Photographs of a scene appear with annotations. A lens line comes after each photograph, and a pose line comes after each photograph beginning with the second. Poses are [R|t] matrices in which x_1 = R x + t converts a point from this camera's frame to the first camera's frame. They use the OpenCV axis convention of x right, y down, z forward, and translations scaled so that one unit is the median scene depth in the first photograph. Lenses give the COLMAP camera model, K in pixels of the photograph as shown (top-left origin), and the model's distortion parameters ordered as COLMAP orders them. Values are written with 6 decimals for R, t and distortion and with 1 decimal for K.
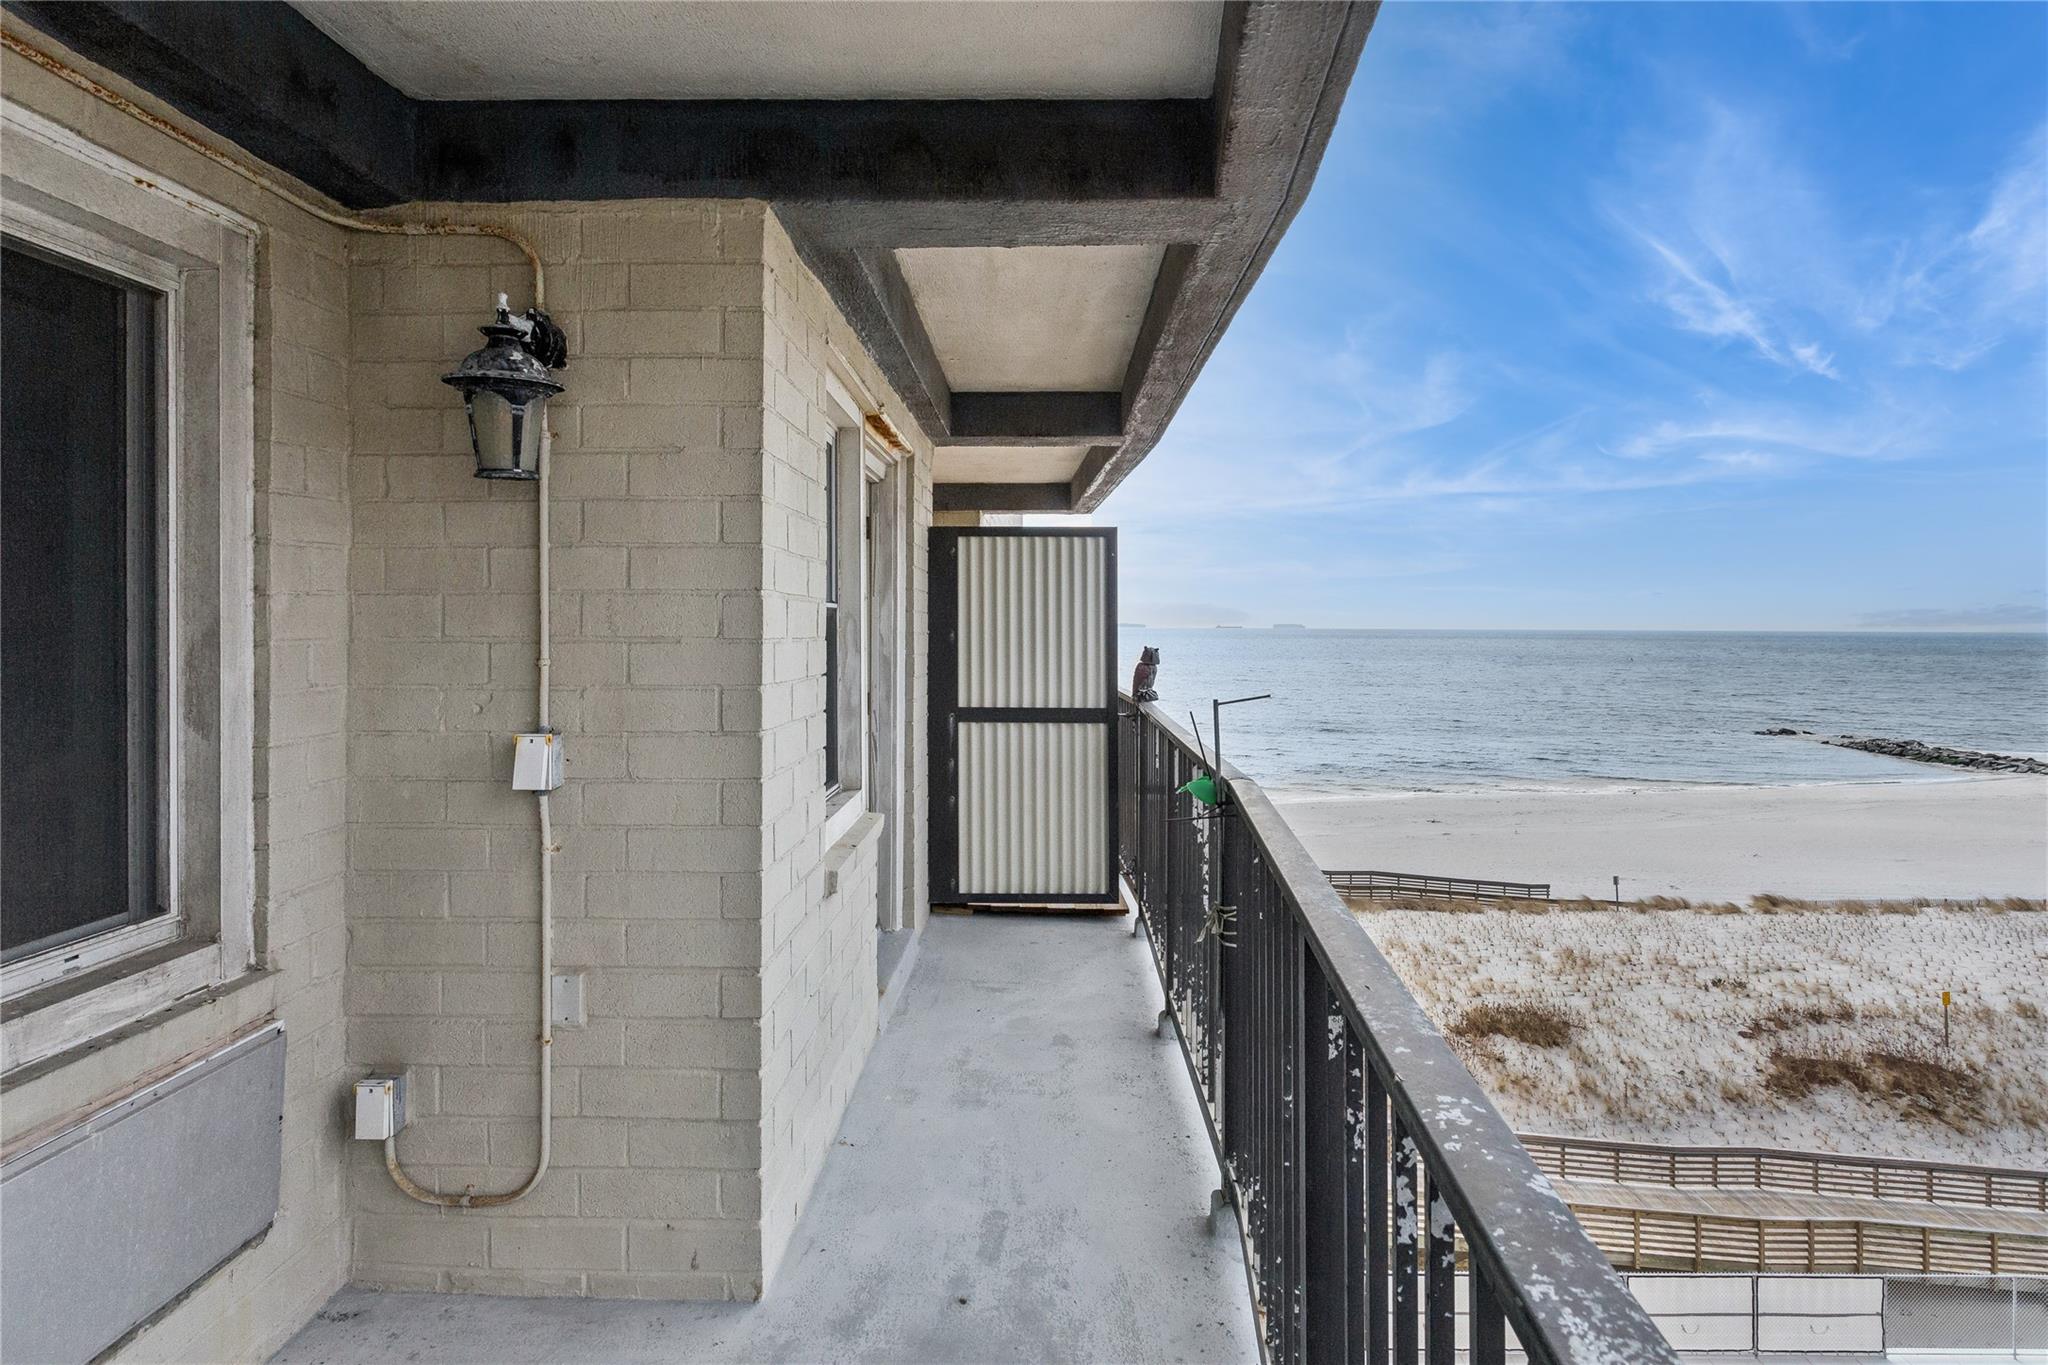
lens RADIAL K [[1026.0, 0, 1118.0], [0, 1026.0, 617.2], [0, 0, 1]] dist [-0.000872, 0.000620]
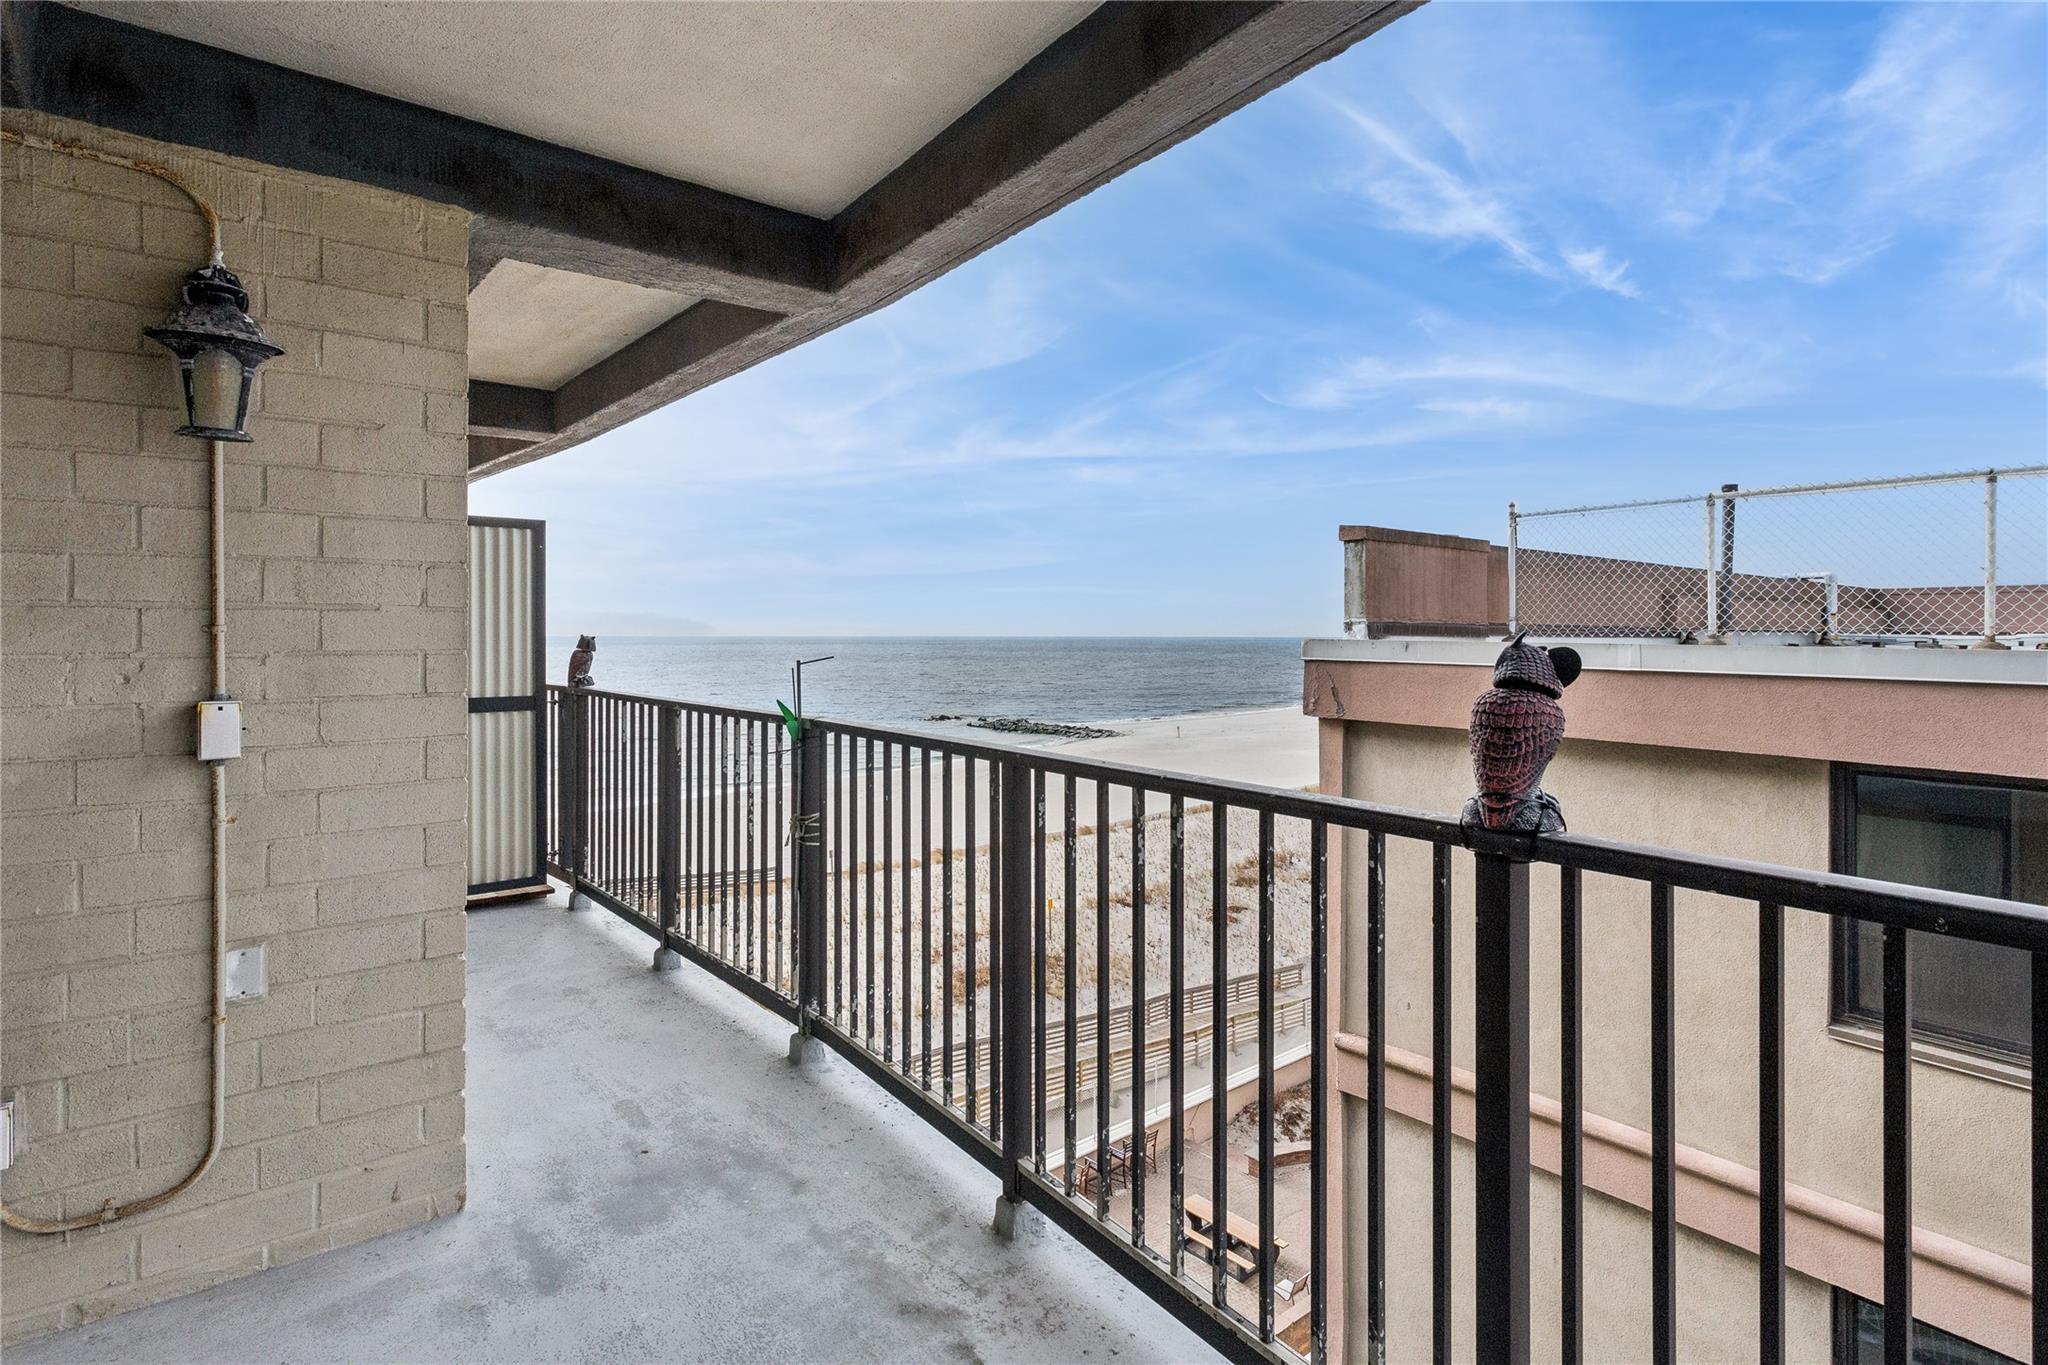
lens RADIAL K [[1026.0, 0, 1039.2], [0, 1026.0, 632.4], [0, 0, 1]] dist [-0.000872, 0.000620]
pose [[0.764863, -0.004235, 0.644179, -0.191258], [0.002859, 0.999991, 0.003179, 0.015048], [-0.644186, -0.000590, 0.764868, -0.078319]]
